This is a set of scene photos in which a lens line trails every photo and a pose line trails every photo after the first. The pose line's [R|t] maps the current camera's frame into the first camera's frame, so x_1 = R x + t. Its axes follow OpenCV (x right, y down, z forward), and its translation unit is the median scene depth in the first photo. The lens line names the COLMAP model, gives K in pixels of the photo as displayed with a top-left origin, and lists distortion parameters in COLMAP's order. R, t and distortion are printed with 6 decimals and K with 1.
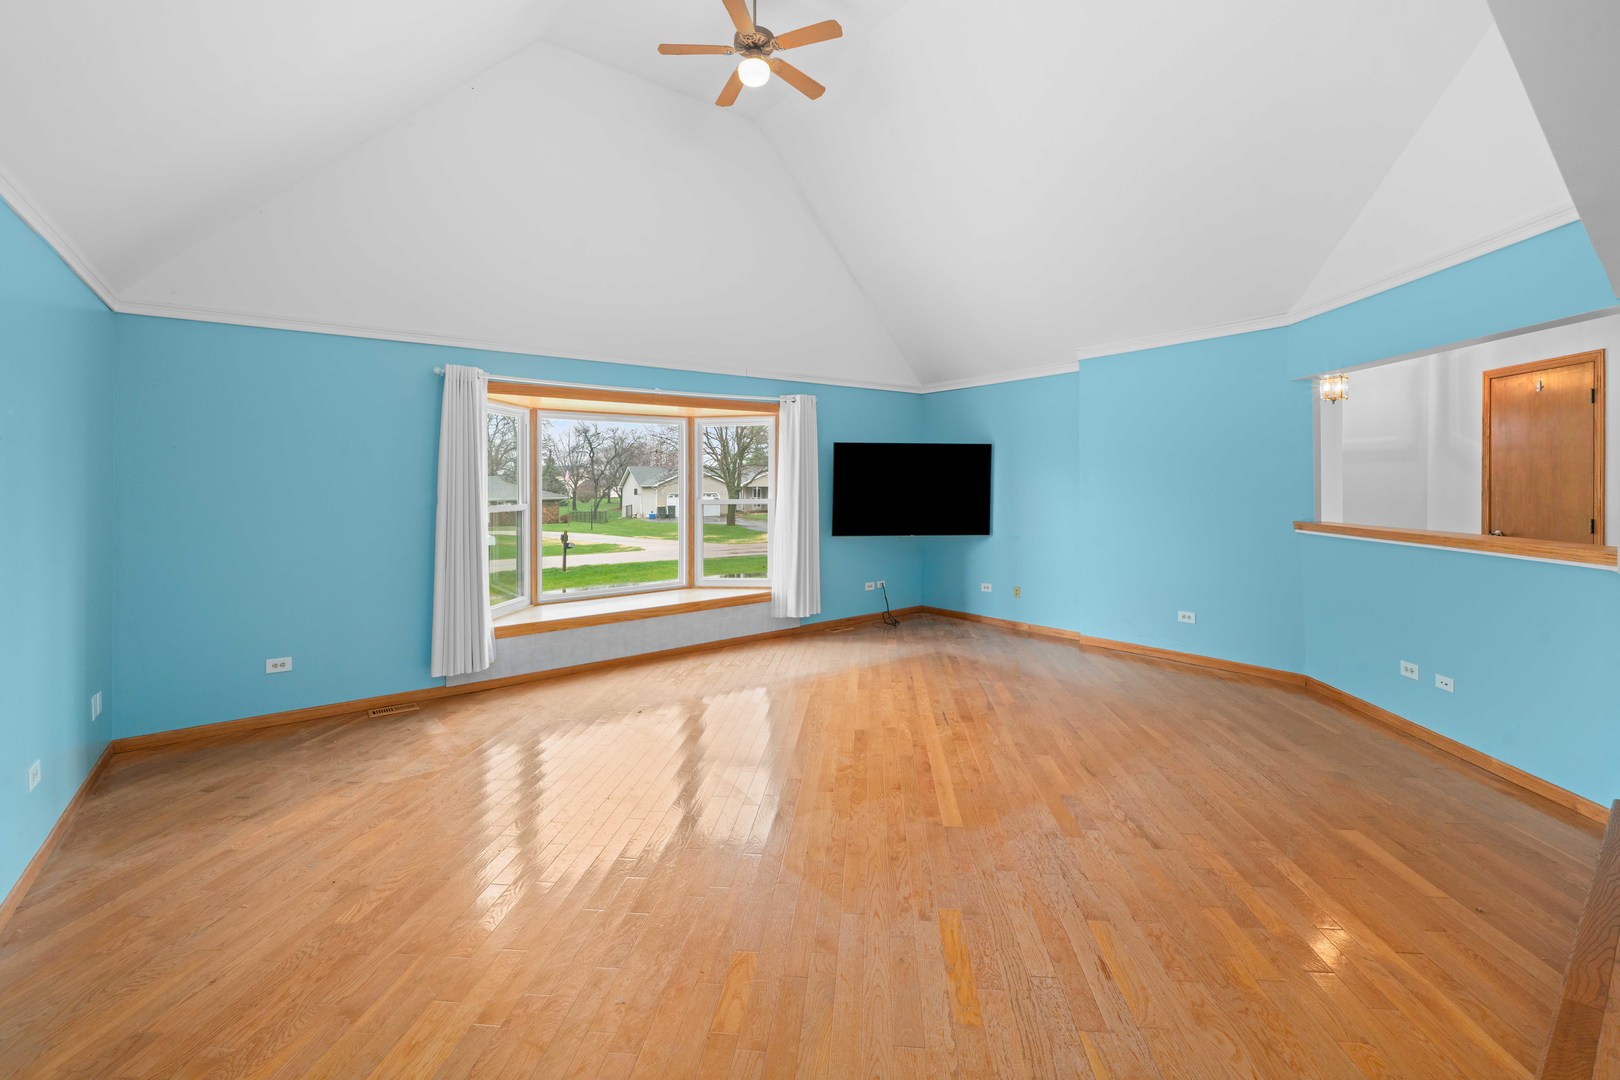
lens RADIAL K [[698.3, 0, 812.0], [0, 698.3, 486.6], [0, 0, 1]] dist [-0.003224, -0.000680]
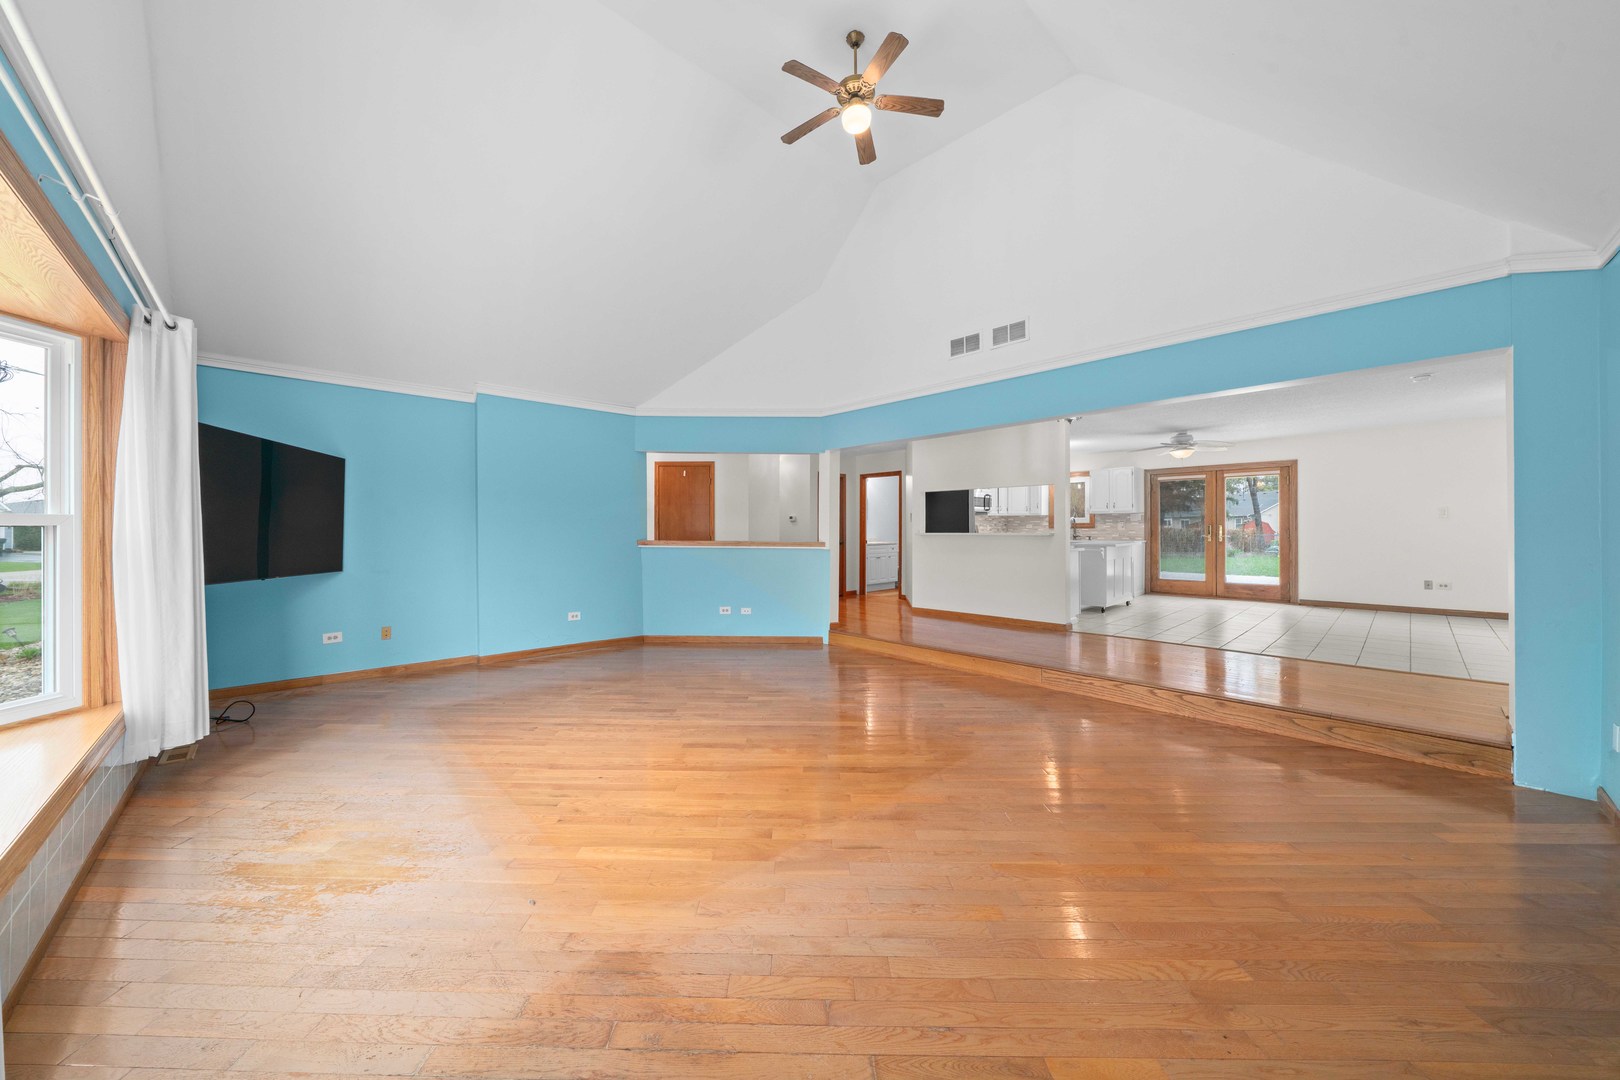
lens RADIAL K [[559.5, 0, 800.8], [0, 559.5, 526.1], [0, 0, 1]] dist [-0.003139, -0.000230]
pose [[-0.082535, 0.018698, 0.996413, -0.604047], [0.001252, 0.999825, -0.018659, 0.042140], [-0.996587, -0.000292, -0.082544, 0.732269]]
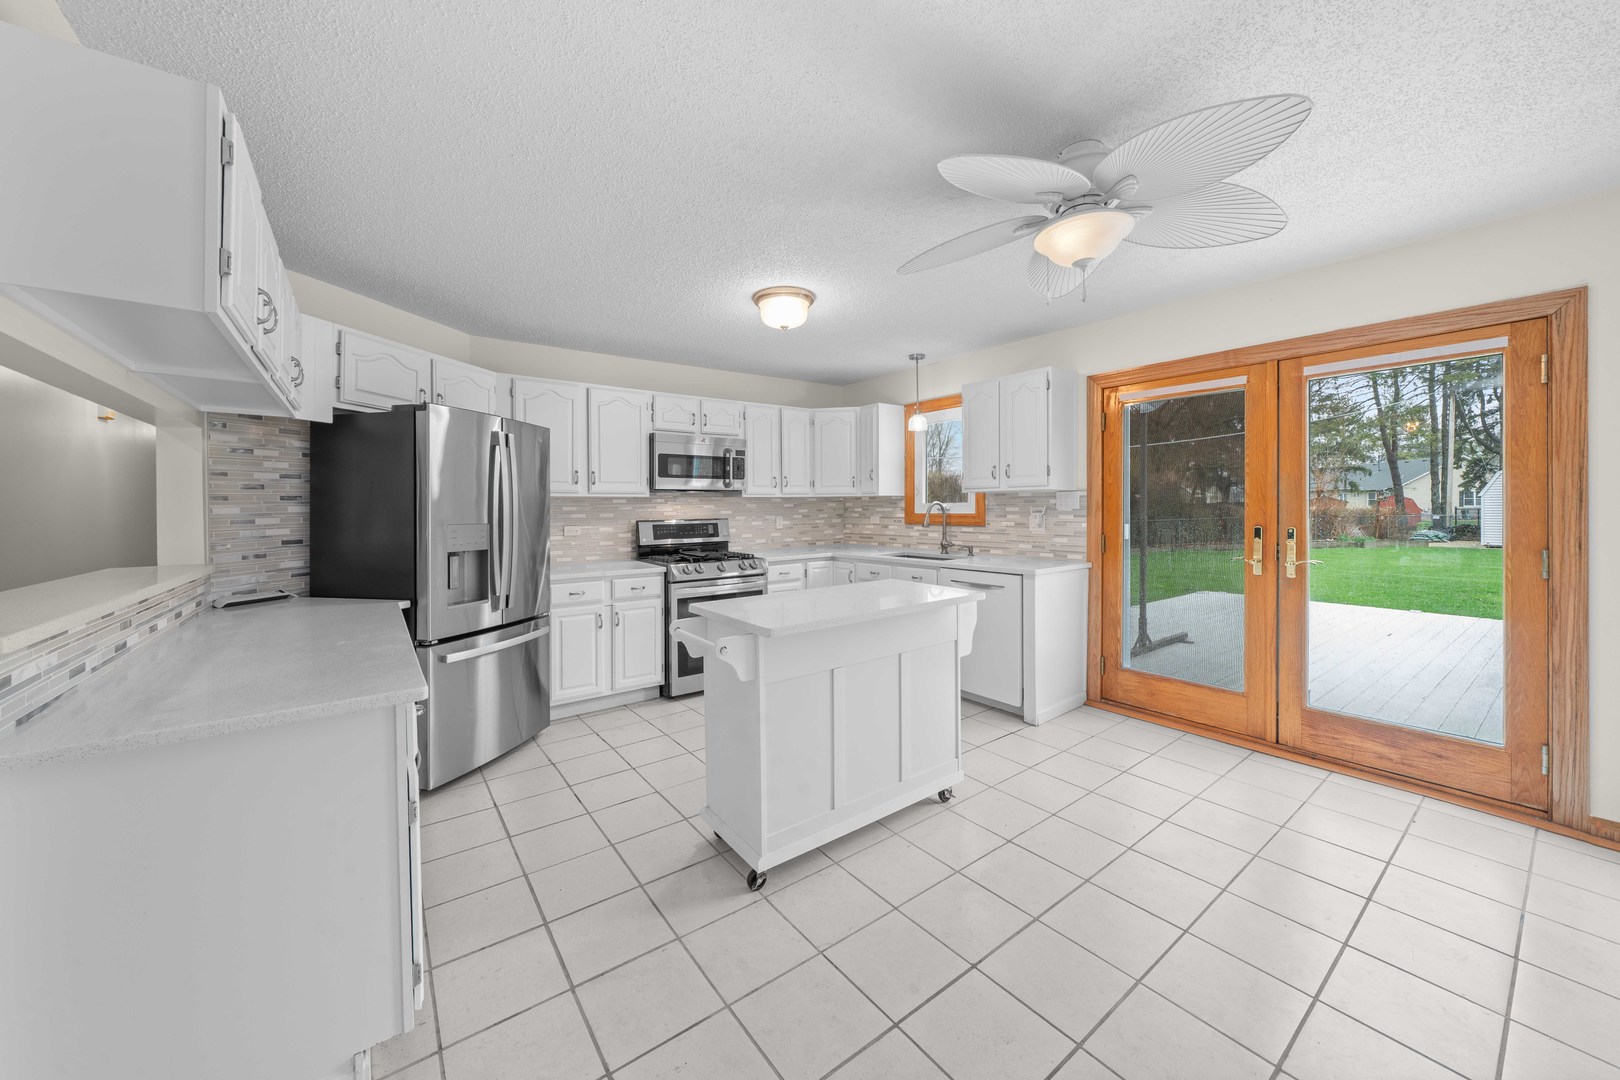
lens RADIAL K [[589.2, 0, 813.8], [0, 589.2, 508.9], [0, 0, 1]] dist [-0.002013, -0.000075]
pose [[0.012794, 0.010678, 0.999861, 0.395307], [0.004587, 0.999932, -0.010737, -0.004241], [-0.999908, 0.004724, 0.012745, -0.215226]]
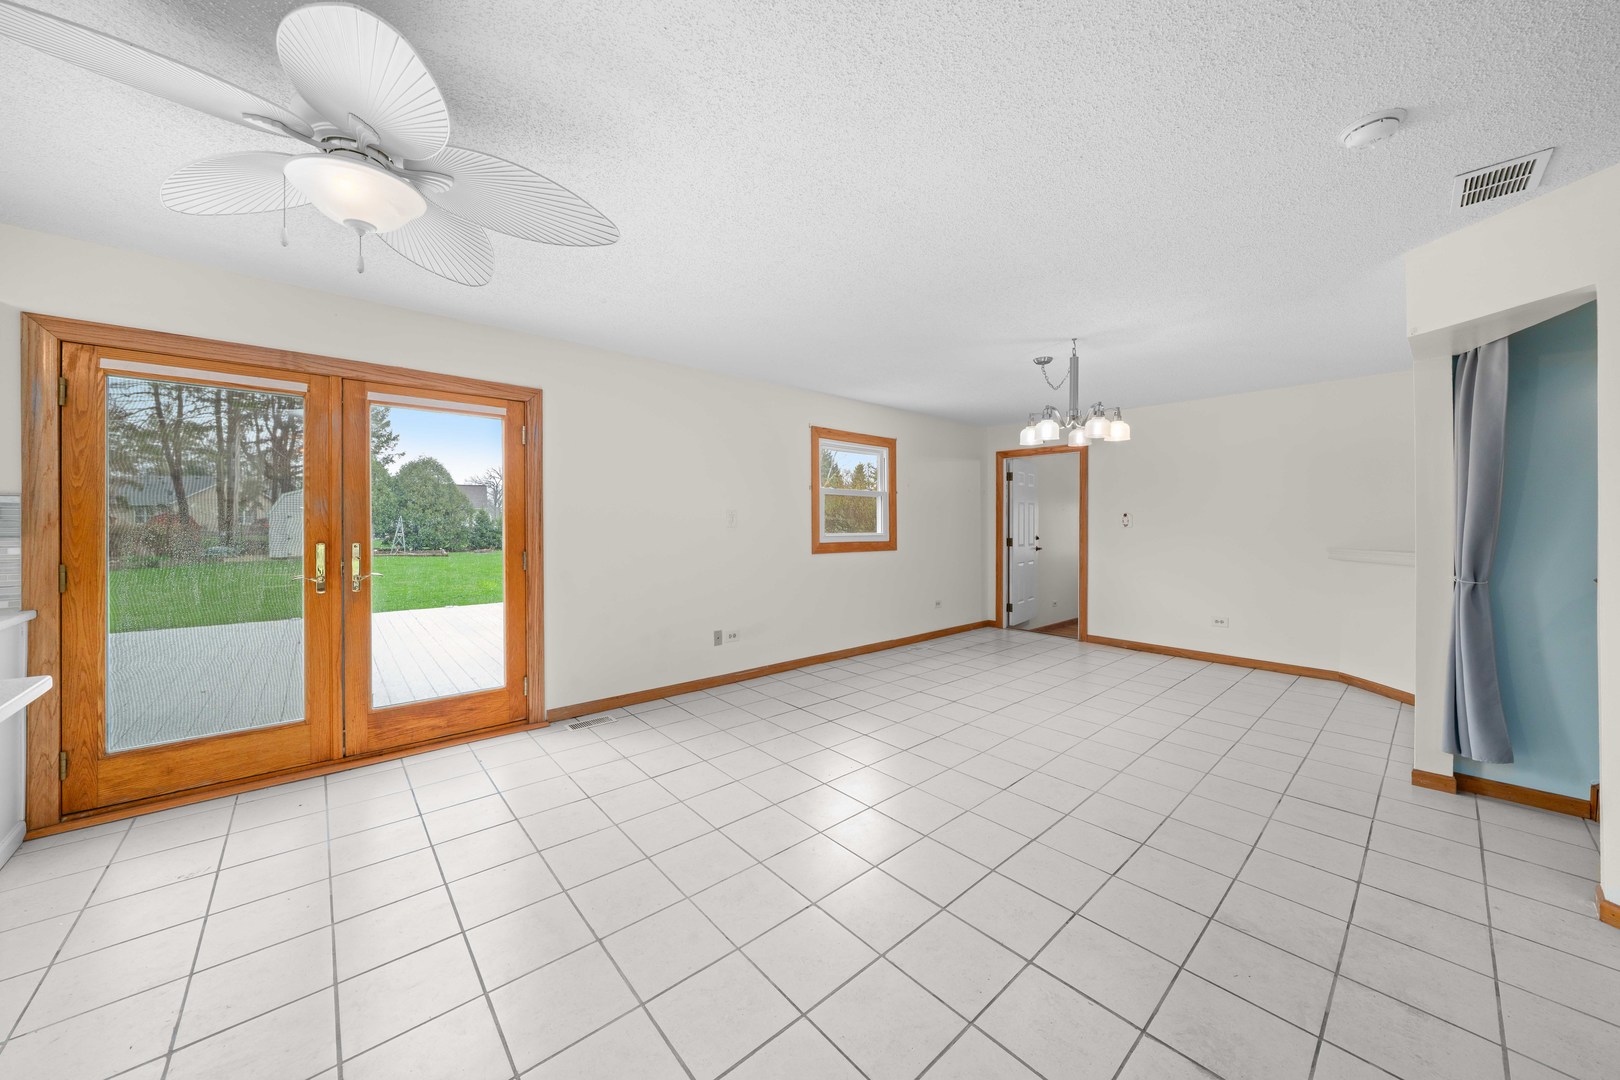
lens RADIAL K [[568.8, 0, 810.0], [0, 568.8, 527.2], [0, 0, 1]] dist [-0.001261, -0.000014]
pose [[-0.998333, 0.011354, -0.056581, 0.550927], [0.010931, 0.999910, 0.007781, -0.005736], [0.056664, 0.007149, -0.998368, -0.073349]]
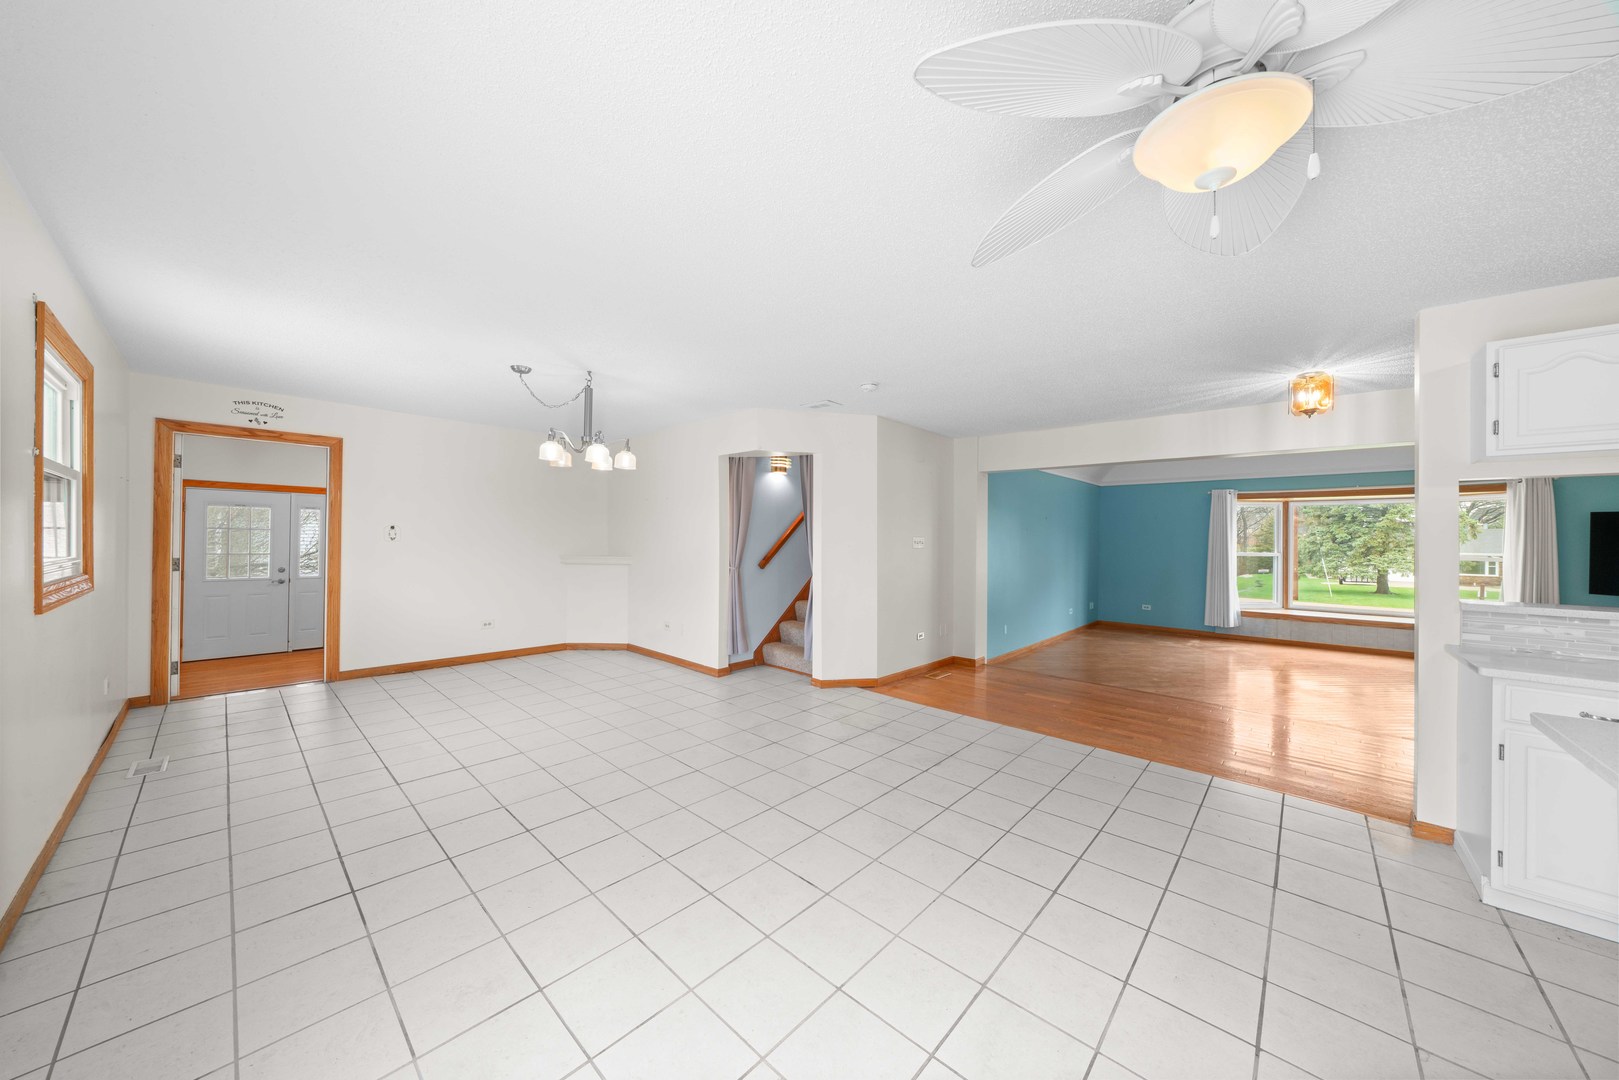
lens RADIAL K [[547.5, 0, 799.1], [0, 547.5, 538.6], [0, 0, 1]] dist [-0.001249, -0.000083]
pose [[0.156463, 0.014851, -0.987572, 0.956884], [-0.013028, 0.999831, 0.012971, -0.019530], [0.987598, 0.010836, 0.156630, -0.571774]]
